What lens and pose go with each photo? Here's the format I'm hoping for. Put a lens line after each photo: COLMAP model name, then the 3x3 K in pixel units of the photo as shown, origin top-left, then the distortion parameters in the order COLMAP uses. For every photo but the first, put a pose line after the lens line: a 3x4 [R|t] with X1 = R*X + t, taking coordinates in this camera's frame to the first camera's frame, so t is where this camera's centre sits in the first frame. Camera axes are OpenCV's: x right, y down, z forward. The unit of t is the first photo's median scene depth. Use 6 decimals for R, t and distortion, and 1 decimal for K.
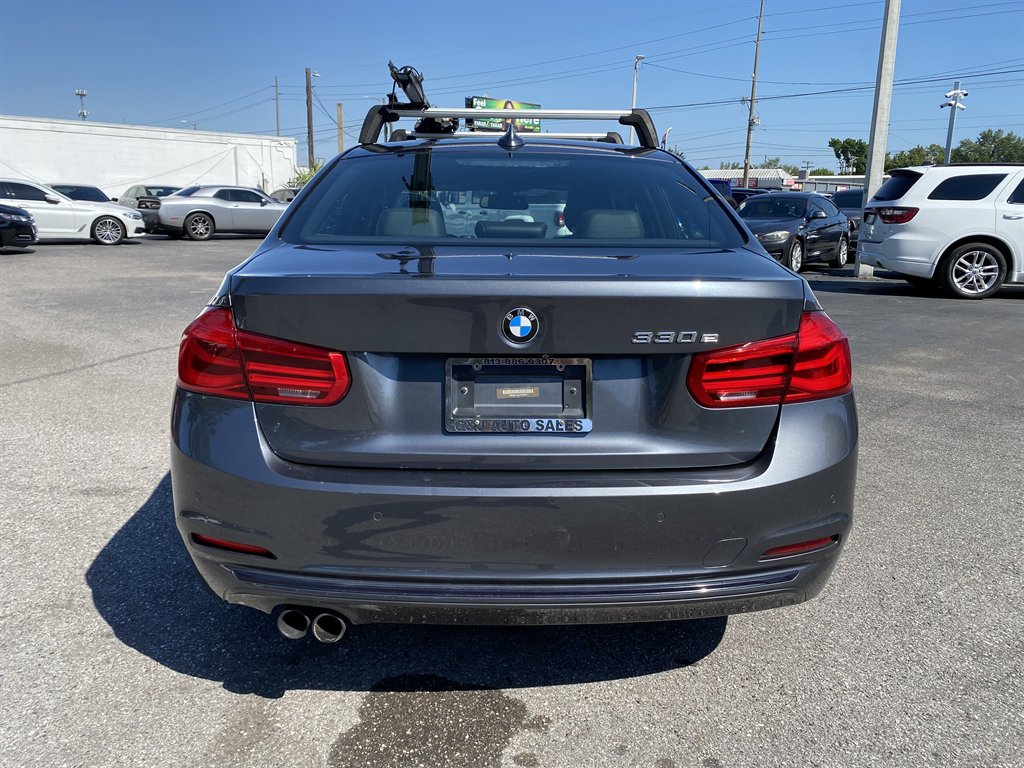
lens RADIAL K [[784.1, 0, 509.1], [0, 784.1, 380.9], [0, 0, 1]] dist [0.027028, -0.013723]
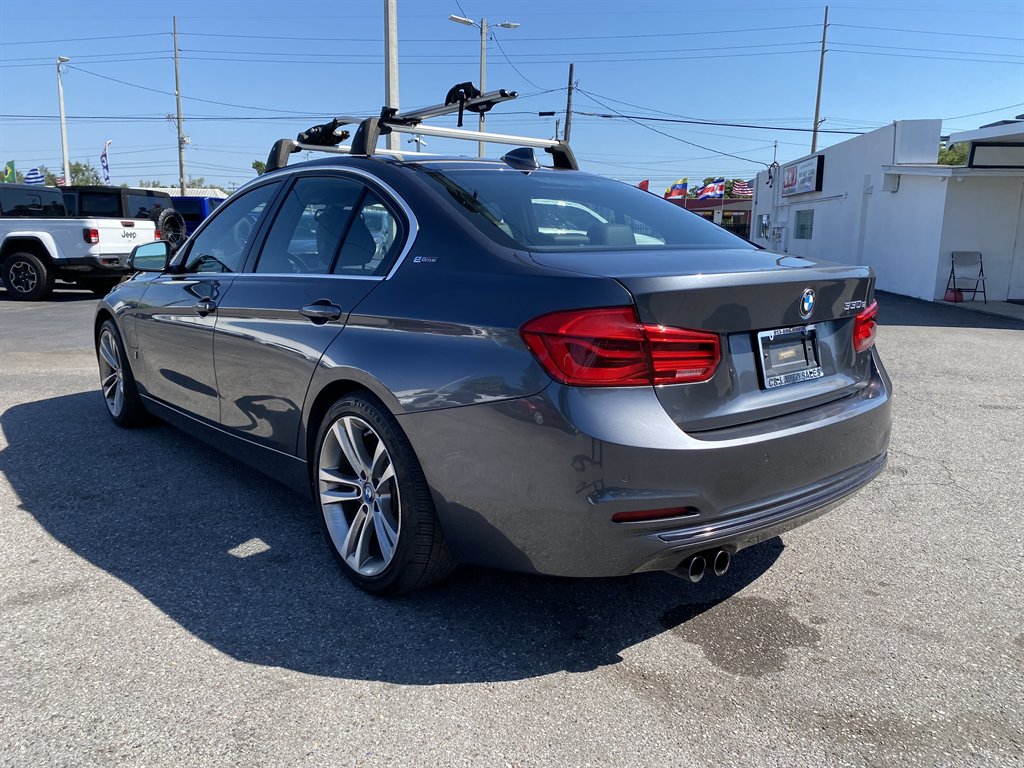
lens RADIAL K [[784.1, 0, 507.1], [0, 784.1, 385.1], [0, 0, 1]] dist [0.027028, -0.013723]
pose [[0.770324, -0.126929, 0.624892, -0.911183], [0.139174, 0.989829, 0.029491, -0.029050], [-0.622279, 0.064251, 0.780154, 0.186047]]
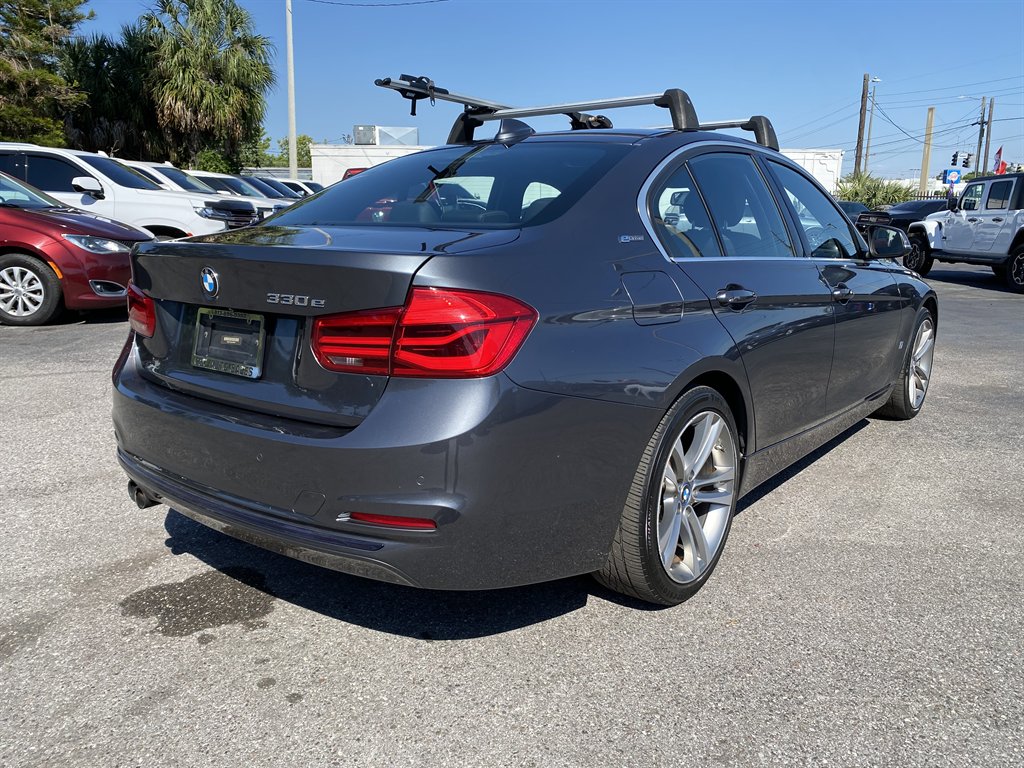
lens RADIAL K [[784.1, 0, 513.3], [0, 784.1, 384.7], [0, 0, 1]] dist [0.027028, -0.013723]
pose [[0.765529, 0.123509, -0.631435, 0.847674], [-0.133538, 0.990532, 0.031852, -0.010121], [0.629391, 0.059937, 0.774774, 0.250119]]
